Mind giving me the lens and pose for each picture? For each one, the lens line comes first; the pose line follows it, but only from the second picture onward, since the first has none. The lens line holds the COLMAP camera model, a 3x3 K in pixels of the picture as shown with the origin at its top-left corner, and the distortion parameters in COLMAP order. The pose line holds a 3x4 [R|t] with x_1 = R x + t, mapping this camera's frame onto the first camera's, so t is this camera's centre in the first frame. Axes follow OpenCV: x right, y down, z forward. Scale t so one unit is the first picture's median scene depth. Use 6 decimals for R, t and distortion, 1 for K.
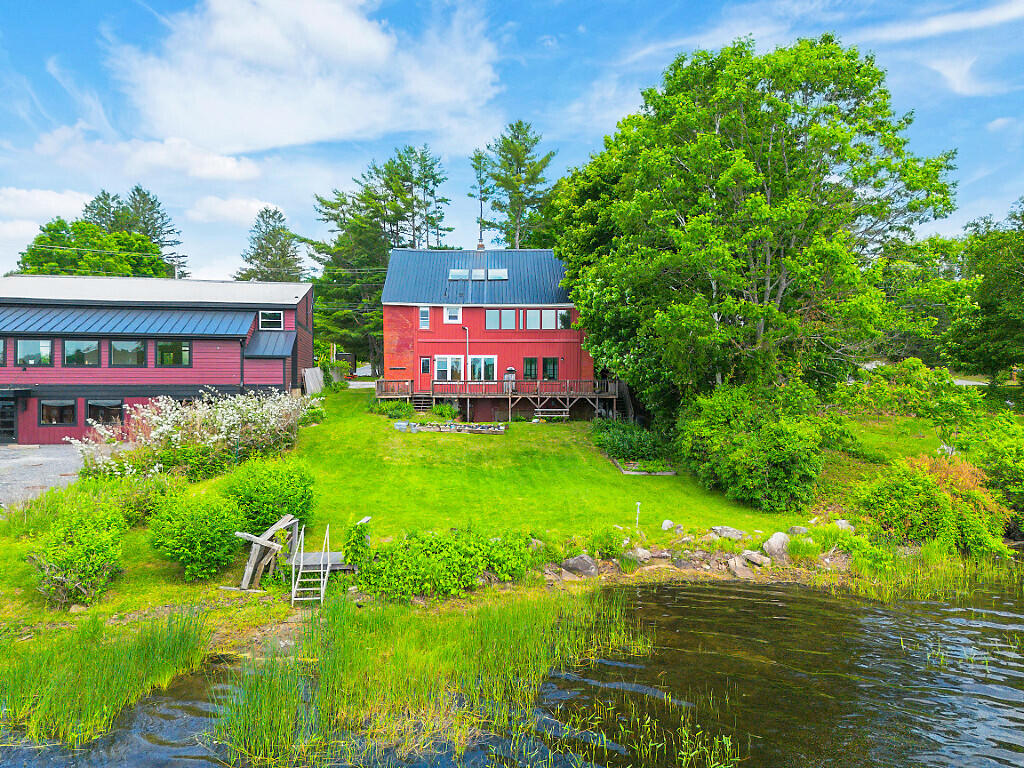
lens RADIAL K [[711.7, 0, 512.0], [0, 711.7, 384.0], [0, 0, 1]] dist [0.059311, -0.057319]
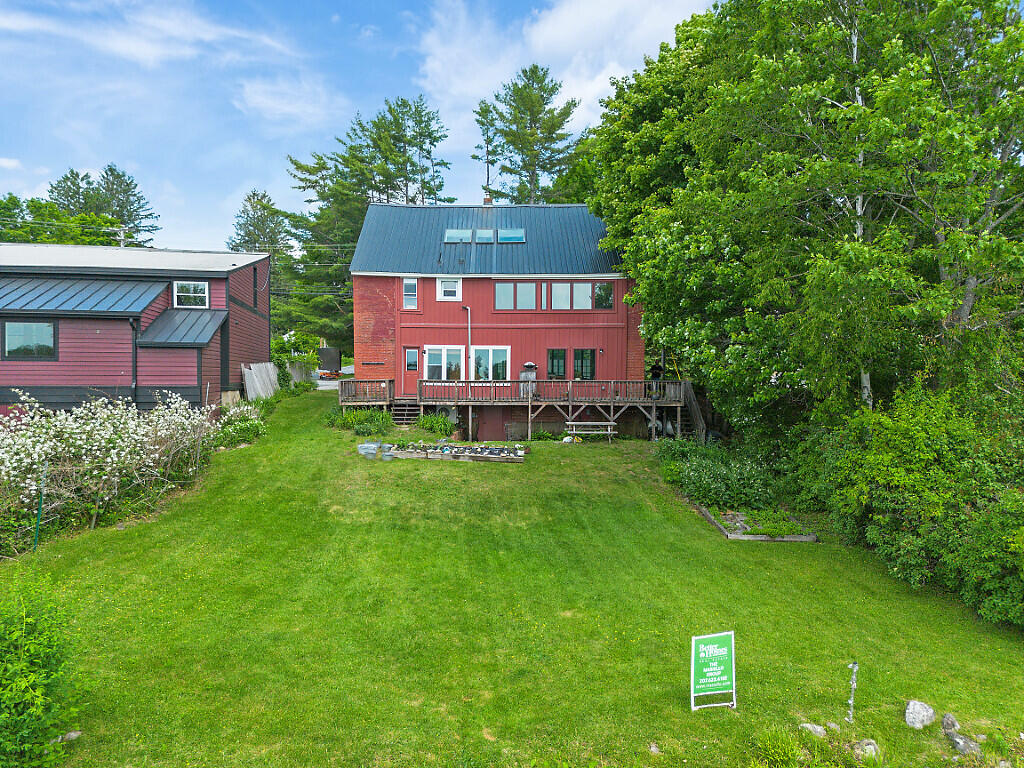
lens RADIAL K [[711.7, 0, 512.0], [0, 711.7, 384.0], [0, 0, 1]] dist [0.059311, -0.057319]
pose [[0.999973, 0.002459, -0.006945, -0.015464], [-0.002445, 0.999995, 0.002128, -0.003272], [0.006950, -0.002111, 0.999974, 0.296387]]
